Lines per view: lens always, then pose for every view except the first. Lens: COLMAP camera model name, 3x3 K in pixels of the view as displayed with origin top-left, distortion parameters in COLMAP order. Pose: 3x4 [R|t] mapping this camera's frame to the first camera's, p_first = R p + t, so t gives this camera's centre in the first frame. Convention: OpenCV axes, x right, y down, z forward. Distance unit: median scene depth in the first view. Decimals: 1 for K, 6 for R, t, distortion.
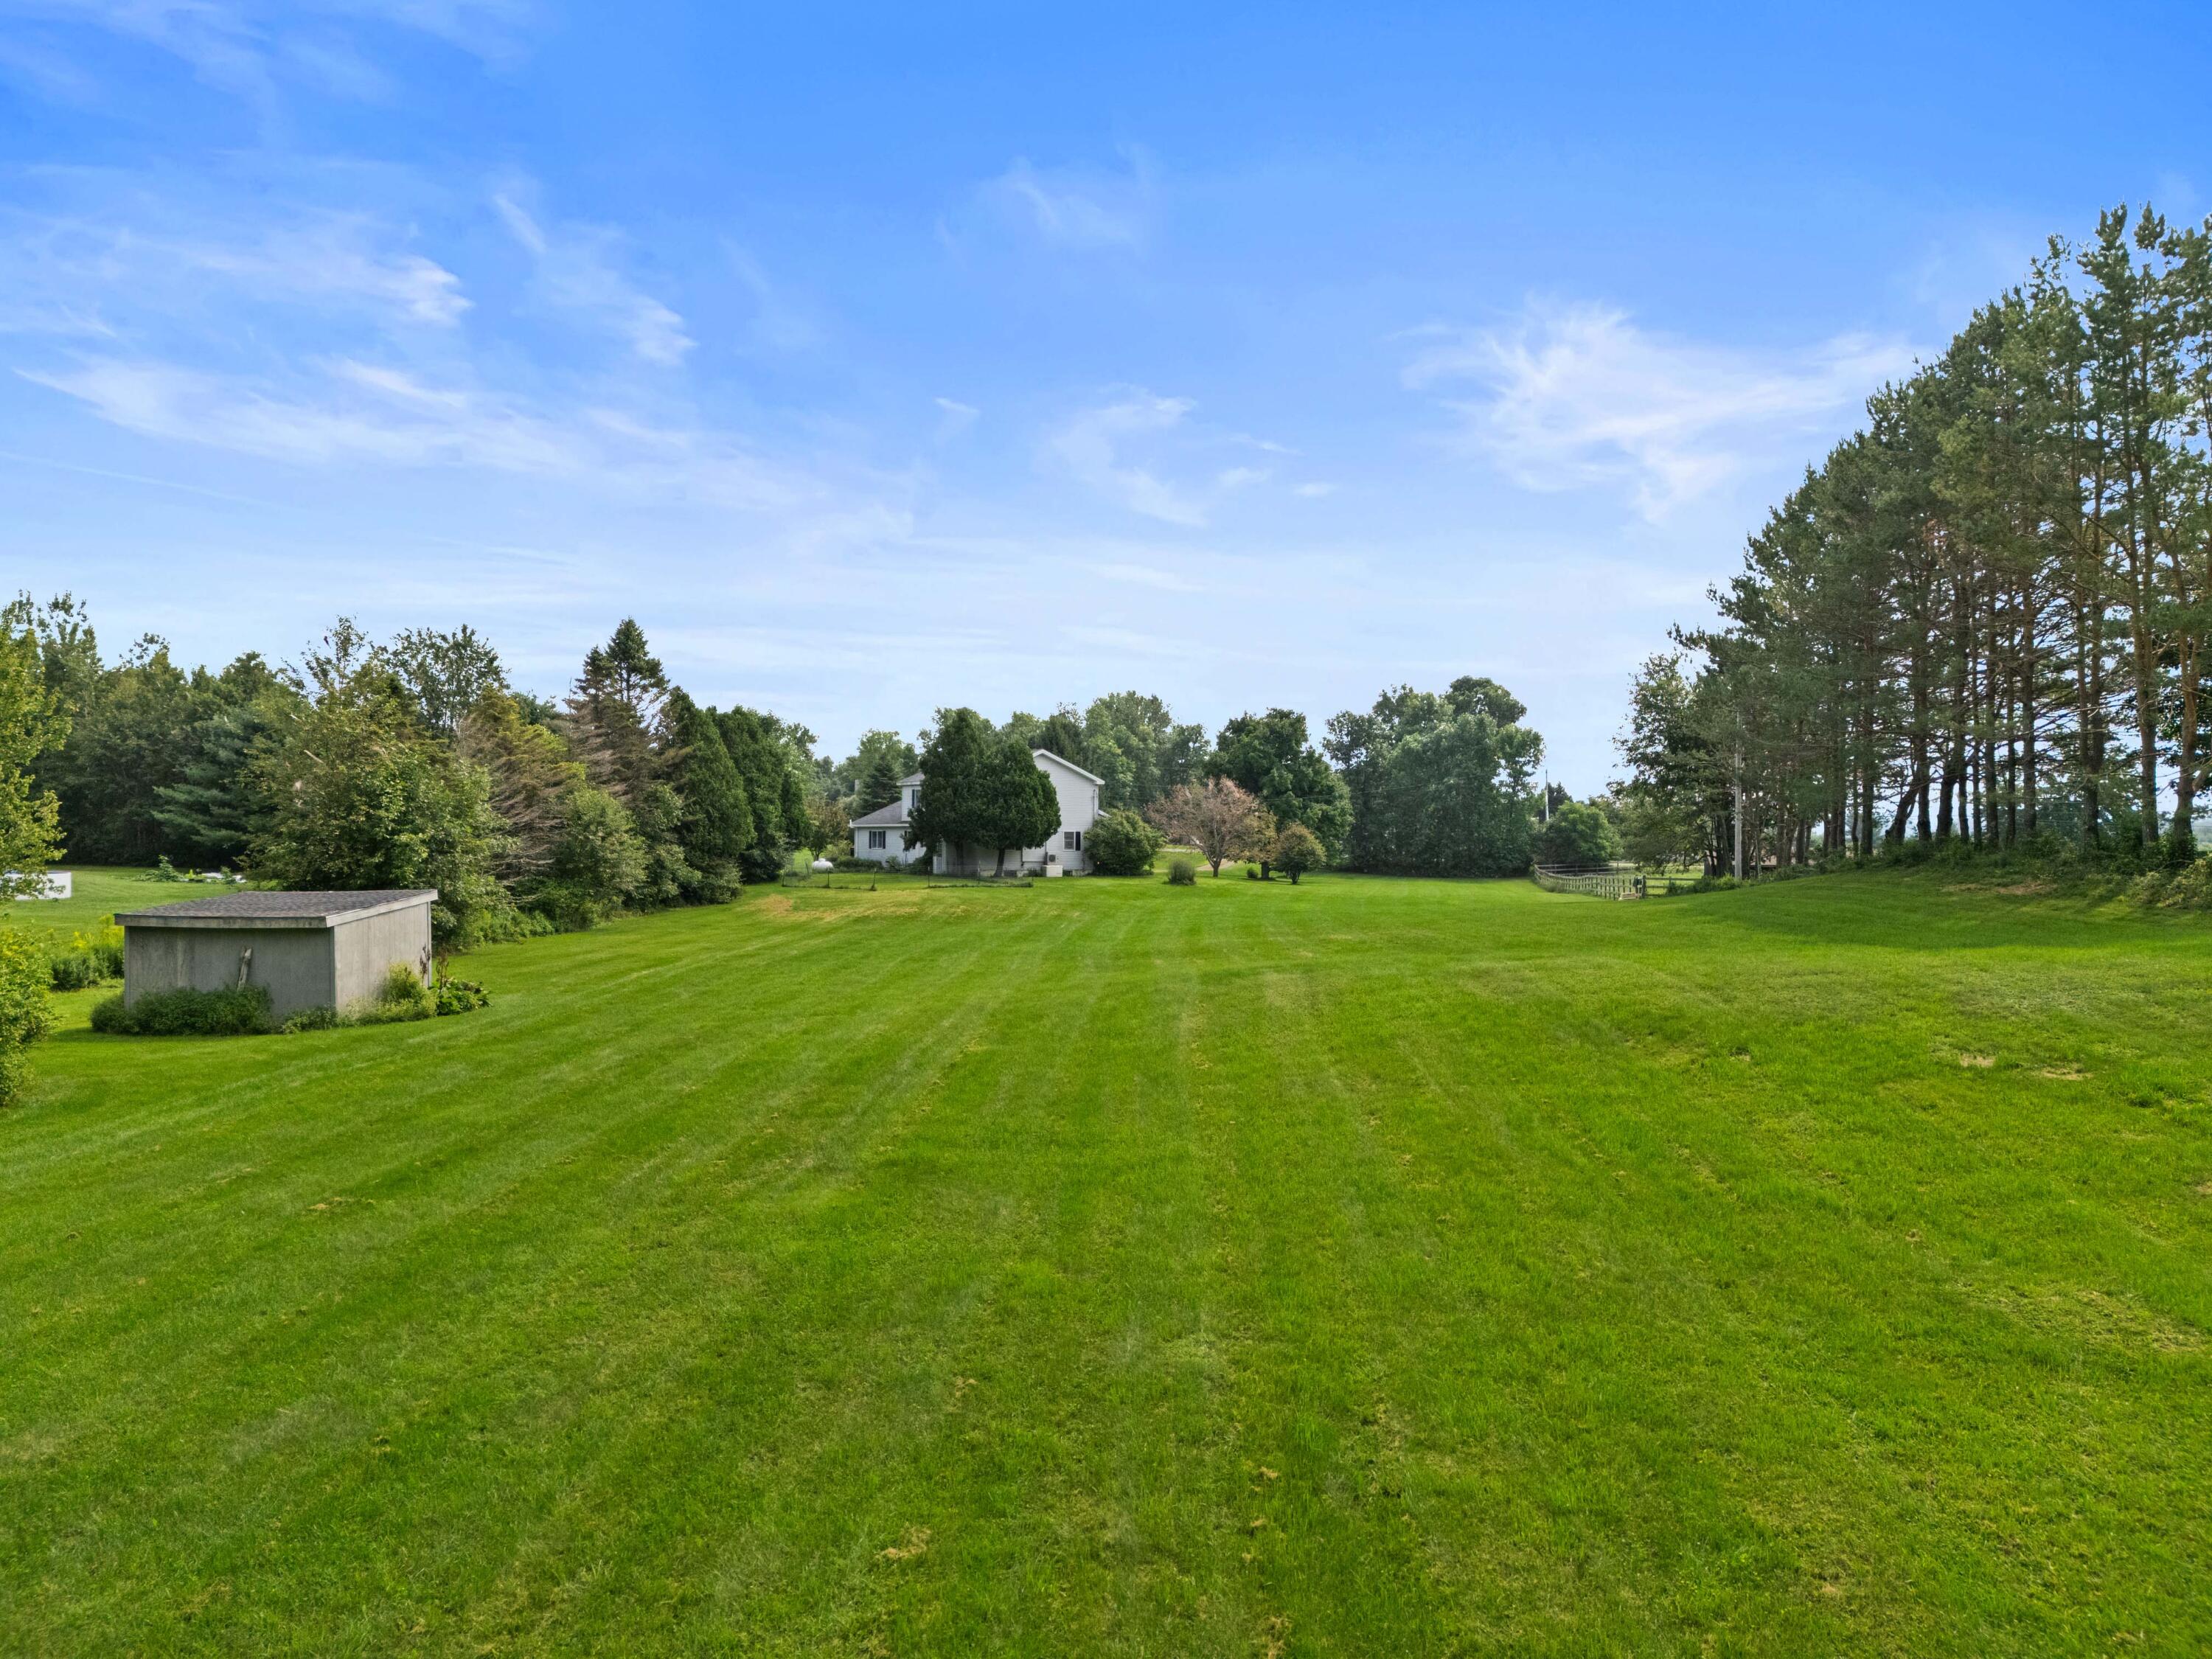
lens RADIAL K [[1644.4, 0, 1106.0], [0, 1644.4, 829.5], [0, 0, 1]] dist [0.211545, -0.113402]
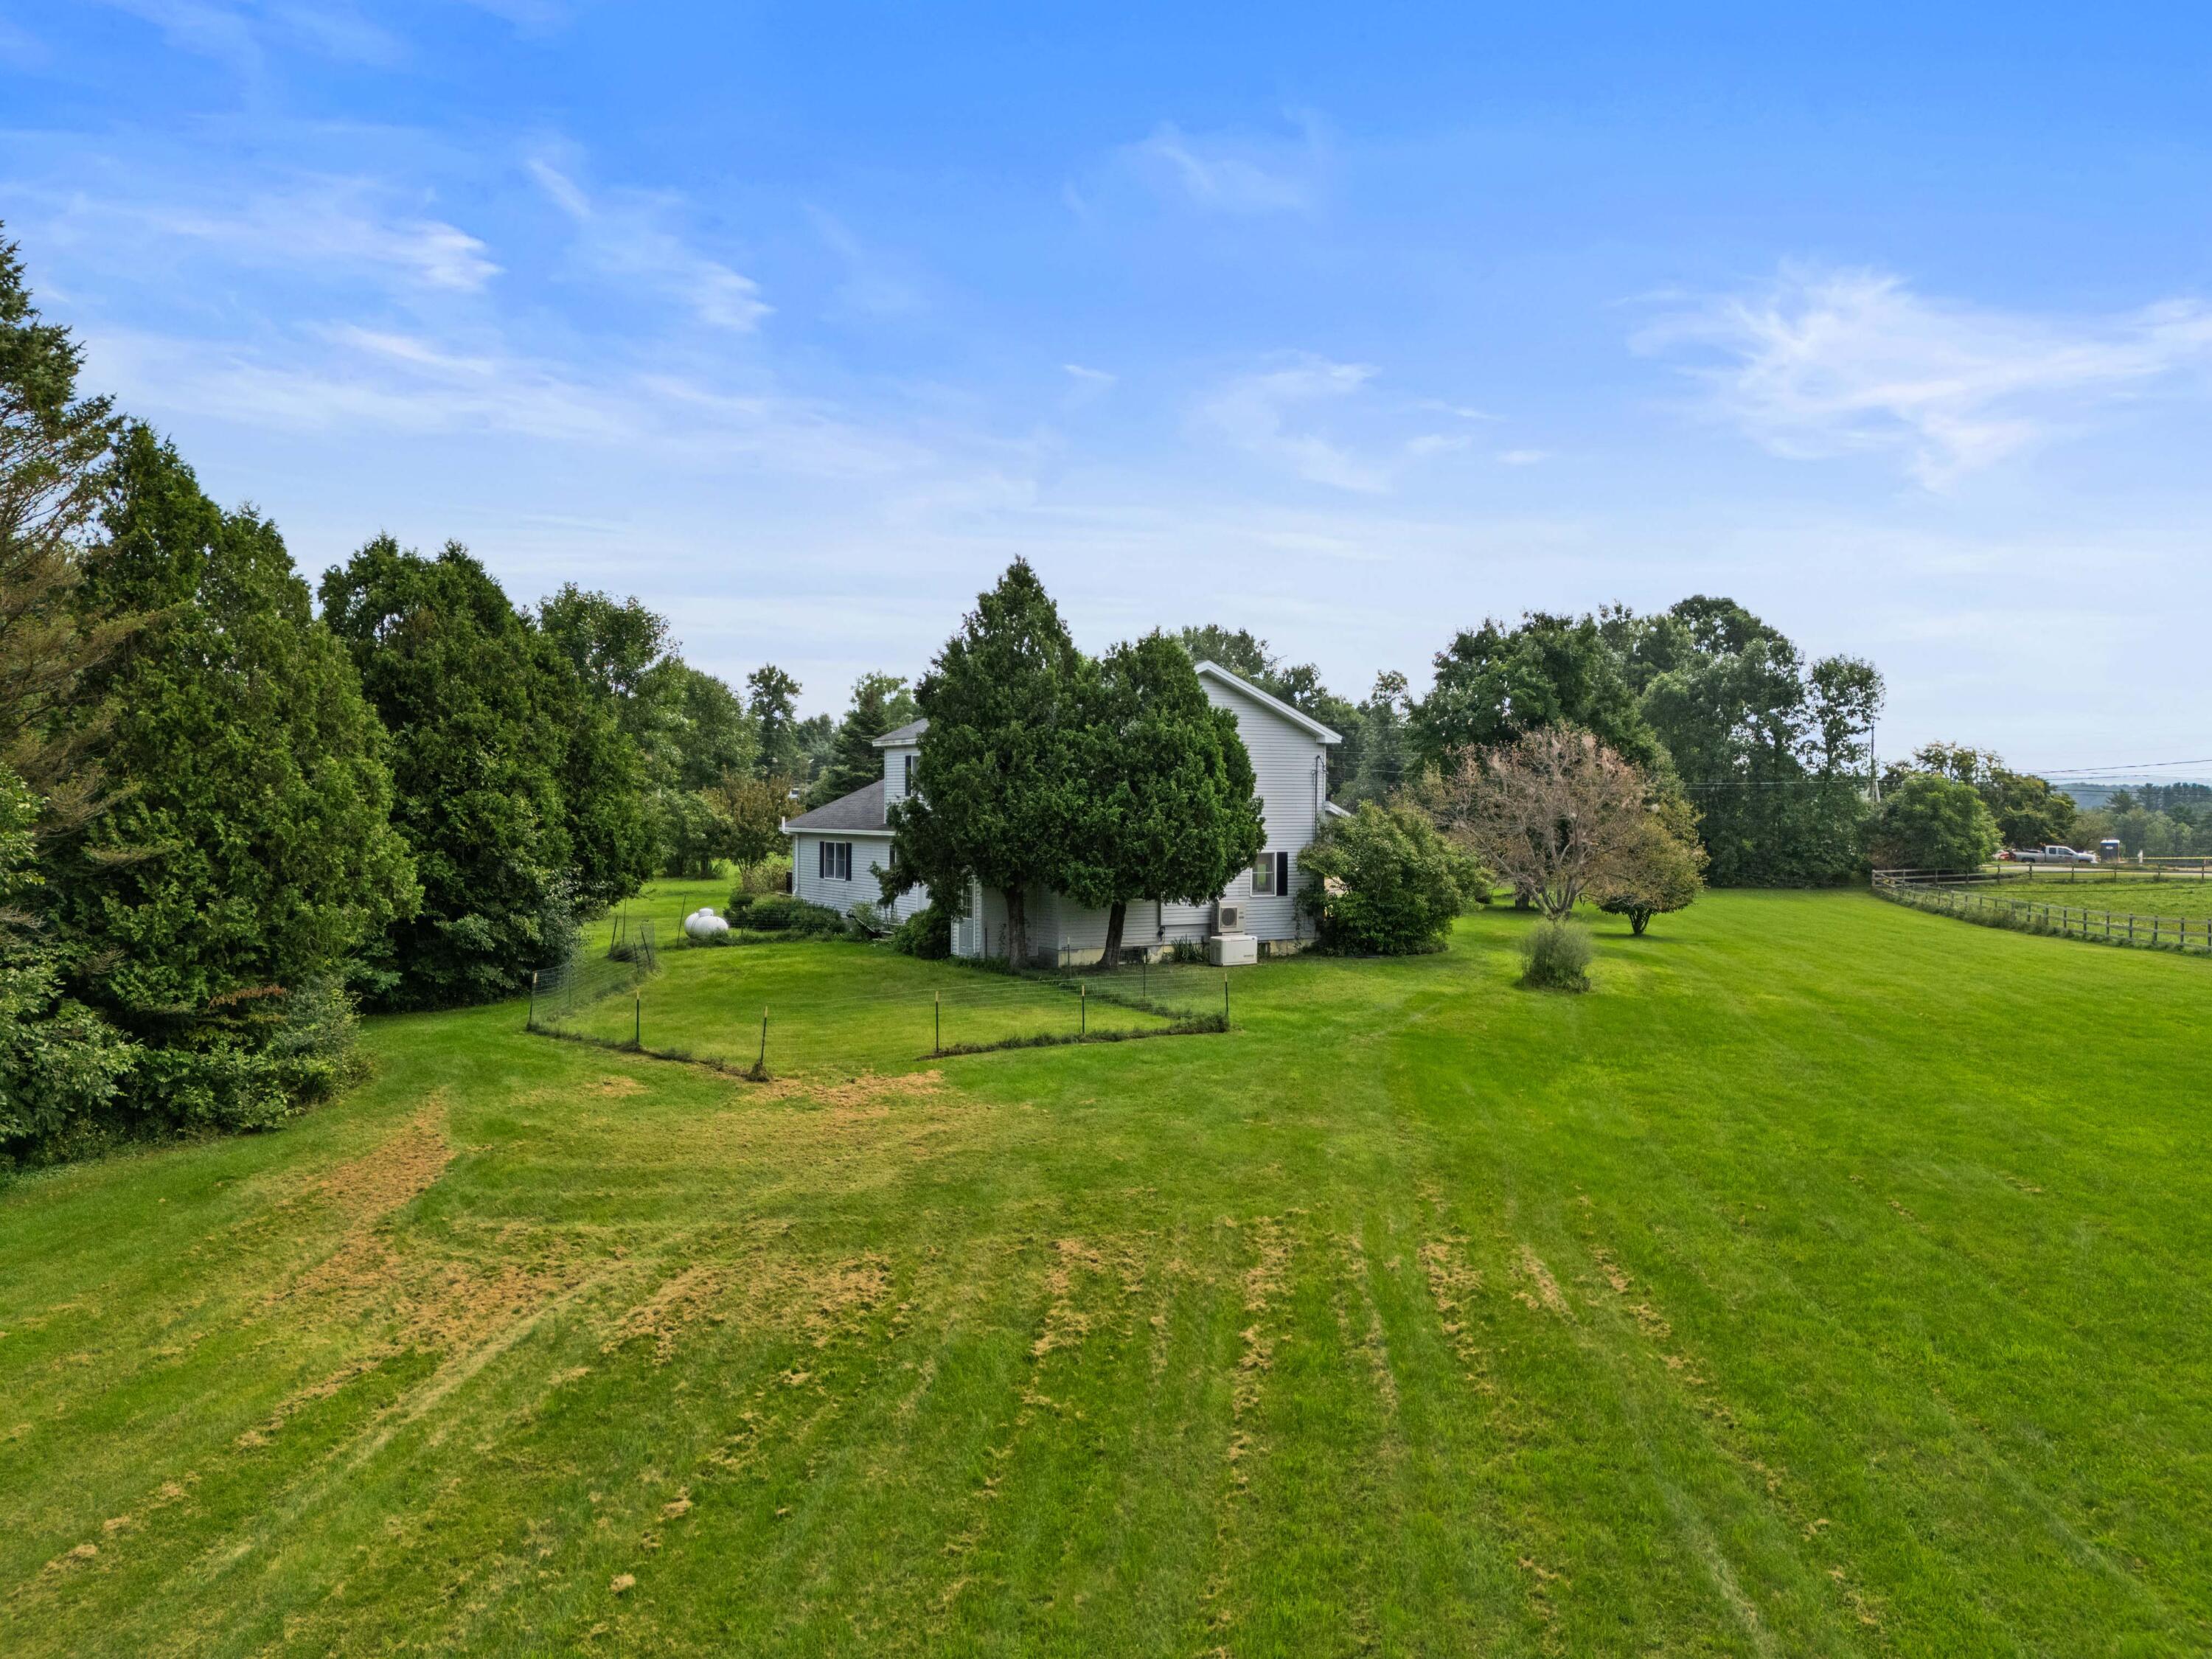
lens RADIAL K [[1652.9, 0, 1105.8], [0, 1652.9, 889.0], [0, 0, 1]] dist [0.103538, -0.116535]
pose [[0.999917, 0.001239, -0.012855, -0.058148], [-0.000512, 0.998406, 0.056429, -0.013816], [0.012905, -0.056418, 0.998324, 0.561681]]
